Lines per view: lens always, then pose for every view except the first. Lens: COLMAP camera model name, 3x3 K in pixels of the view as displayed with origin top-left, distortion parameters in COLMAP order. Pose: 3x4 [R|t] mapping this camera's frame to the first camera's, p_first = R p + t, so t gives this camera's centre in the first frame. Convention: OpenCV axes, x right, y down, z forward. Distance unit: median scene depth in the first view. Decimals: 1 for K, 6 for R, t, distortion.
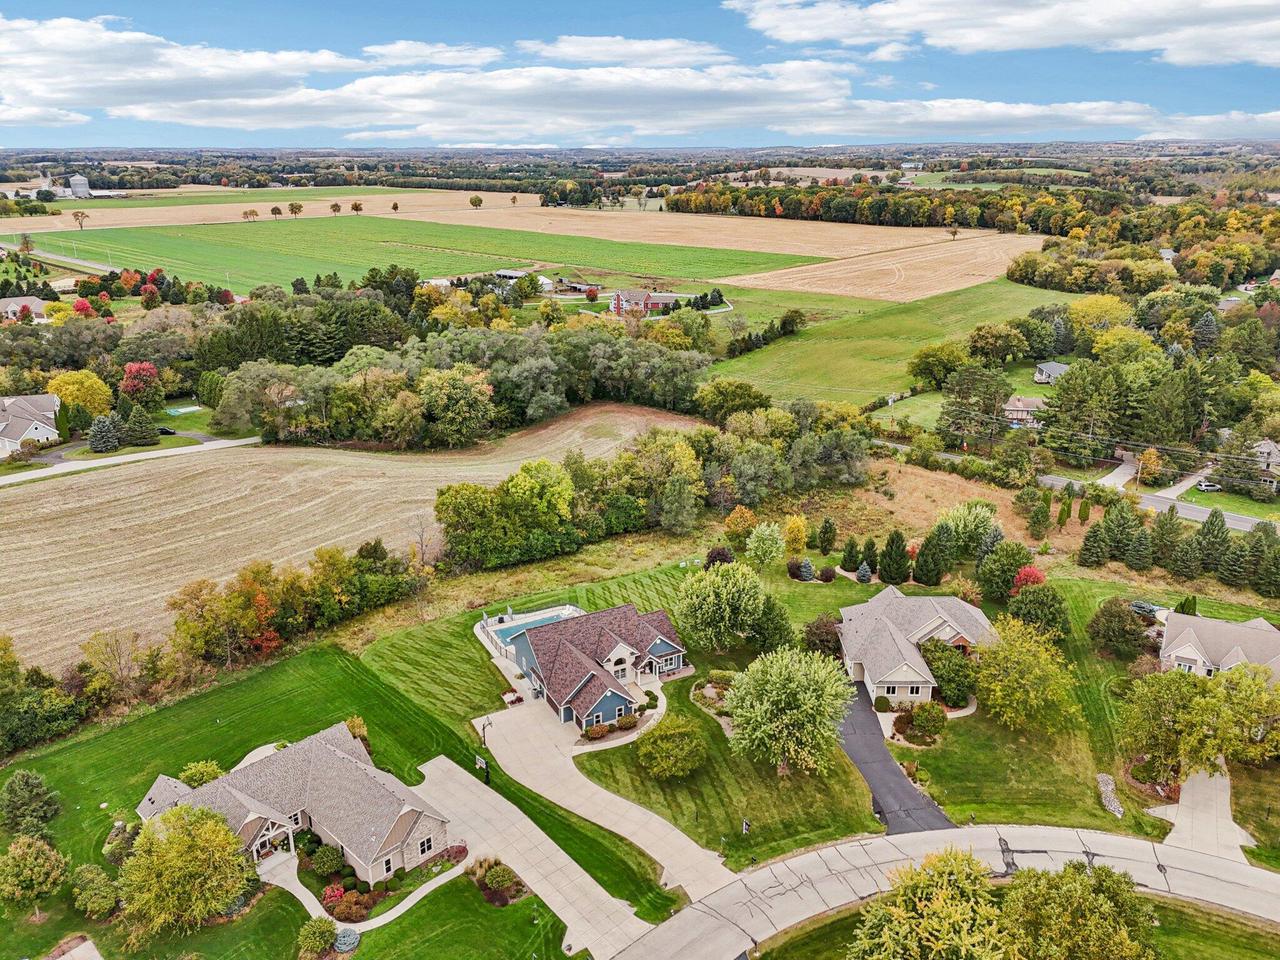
lens RADIAL K [[964.4, 0, 640.0], [0, 964.4, 480.0], [0, 0, 1]] dist [0.089689, -0.094417]
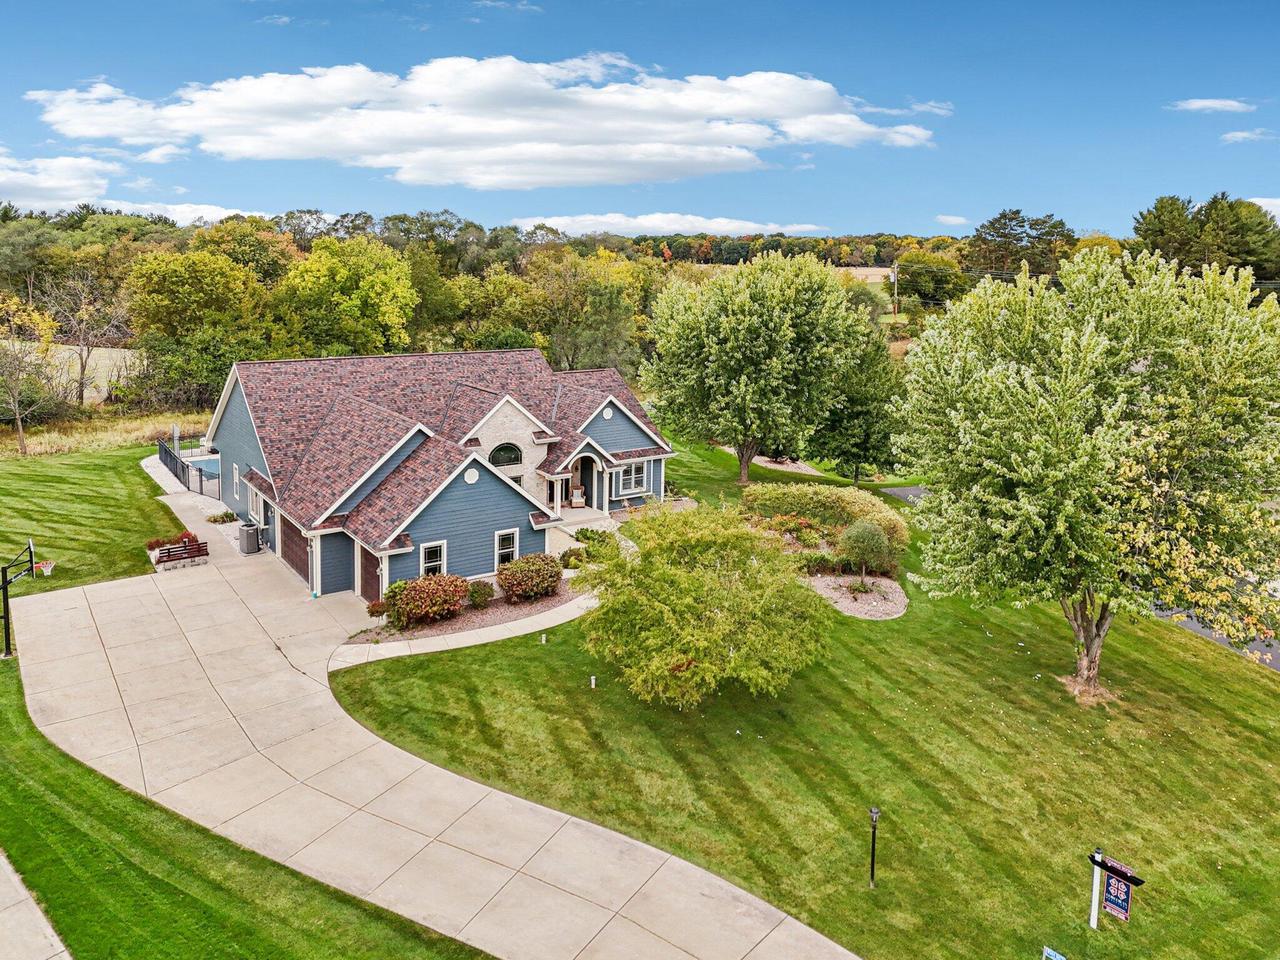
lens RADIAL K [[976.4, 0, 638.7], [0, 976.4, 385.1], [0, 0, 1]] dist [0.082081, -0.099940]
pose [[0.992209, 0.012794, 0.123923, -0.010311], [0.011676, 0.980785, -0.194742, 0.142139], [-0.124033, 0.194672, 0.972995, 0.383466]]
